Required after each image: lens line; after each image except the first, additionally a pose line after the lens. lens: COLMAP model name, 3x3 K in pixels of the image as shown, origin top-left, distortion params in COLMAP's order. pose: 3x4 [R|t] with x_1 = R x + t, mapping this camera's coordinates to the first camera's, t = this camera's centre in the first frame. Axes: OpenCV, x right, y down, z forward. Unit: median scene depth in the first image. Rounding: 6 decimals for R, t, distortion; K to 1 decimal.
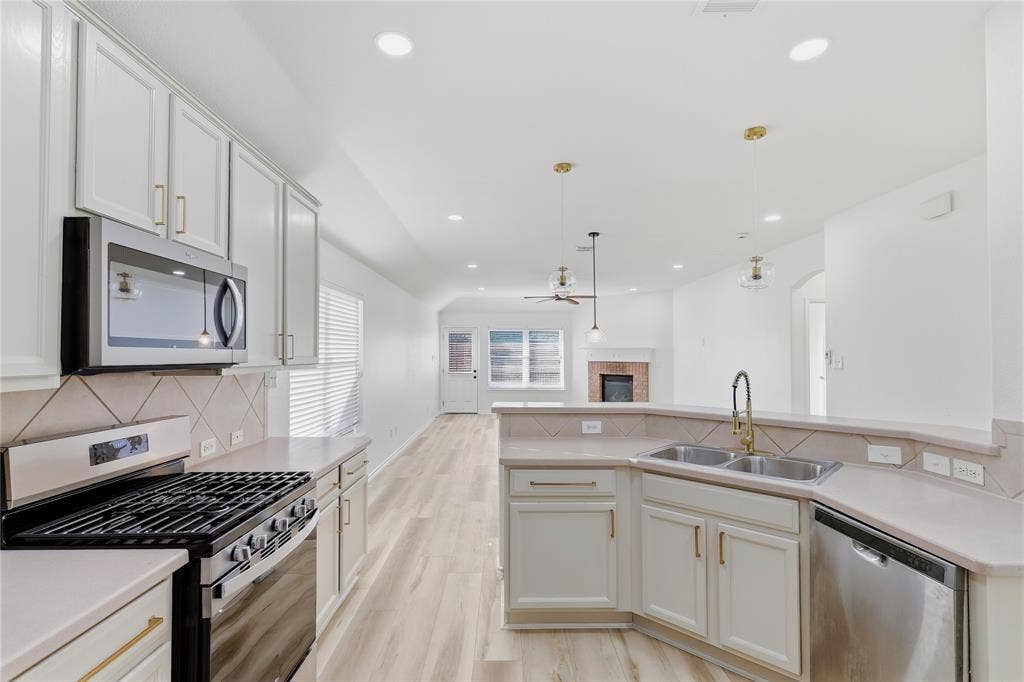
lens RADIAL K [[466.8, 0, 513.9], [0, 466.8, 345.2], [0, 0, 1]] dist [-0.000183, 0.000167]
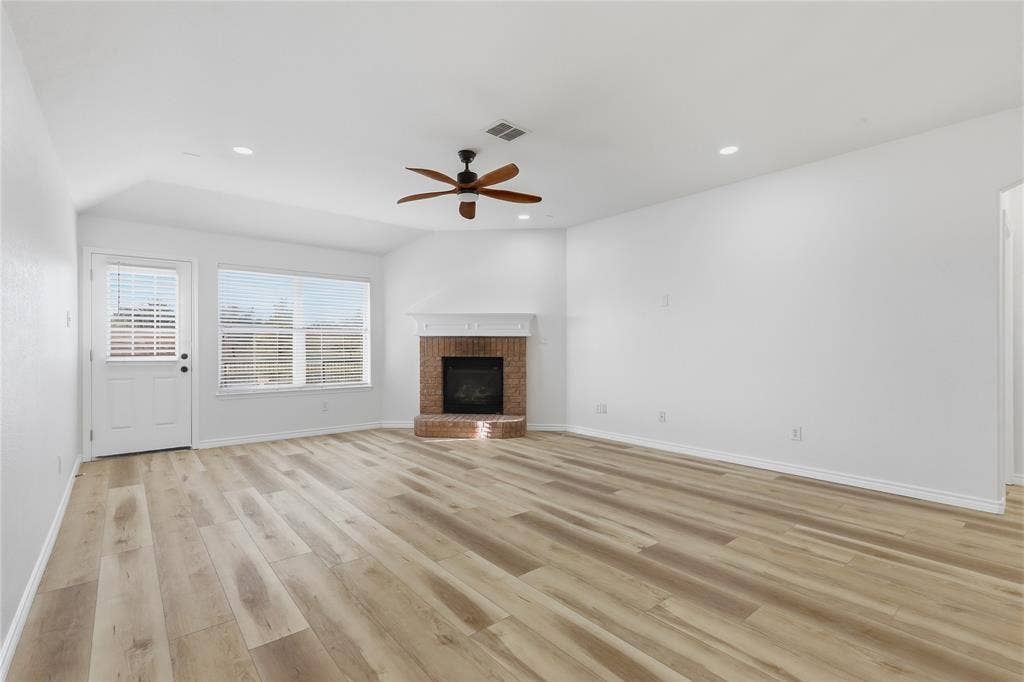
lens RADIAL K [[474.1, 0, 532.3], [0, 474.1, 344.2], [0, 0, 1]] dist [-0.014199, 0.000119]
pose [[0.771241, -0.000228, 0.636544, -0.142579], [-0.013361, 0.999774, 0.016547, 0.040485], [-0.636403, -0.021266, 0.771063, 0.546690]]
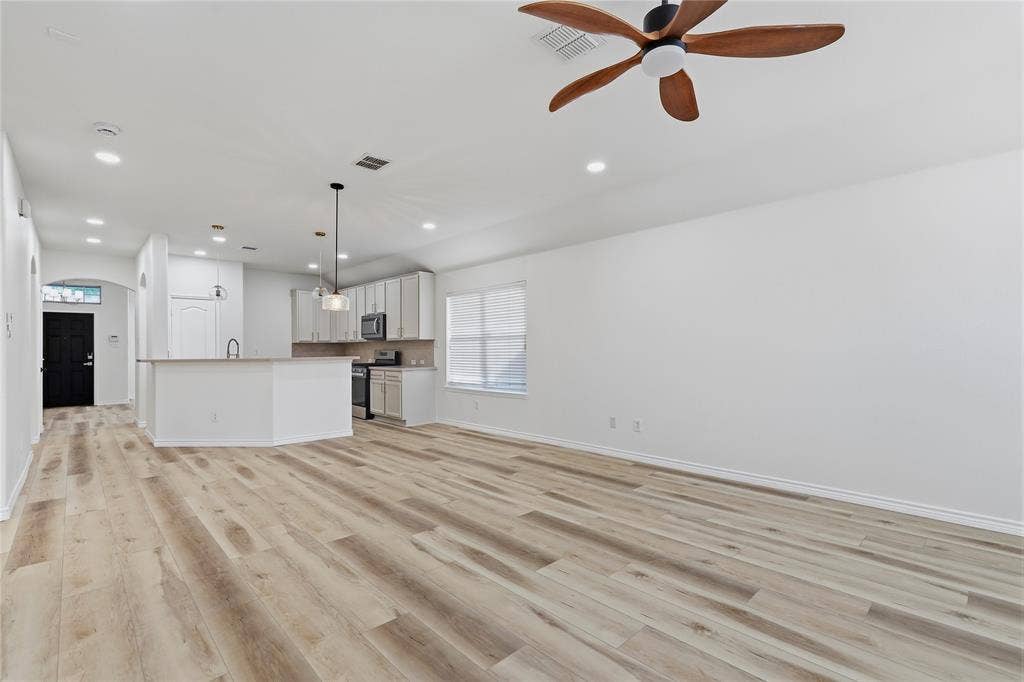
lens RADIAL K [[514.2, 0, 512.0], [0, 514.2, 341.0], [0, 0, 1]] dist [0.000436, -0.000179]
pose [[-0.761420, -0.004792, -0.648241, 0.297363], [0.020951, 0.999268, -0.031996, 0.049064], [0.647920, -0.037944, -0.760763, 1.054754]]
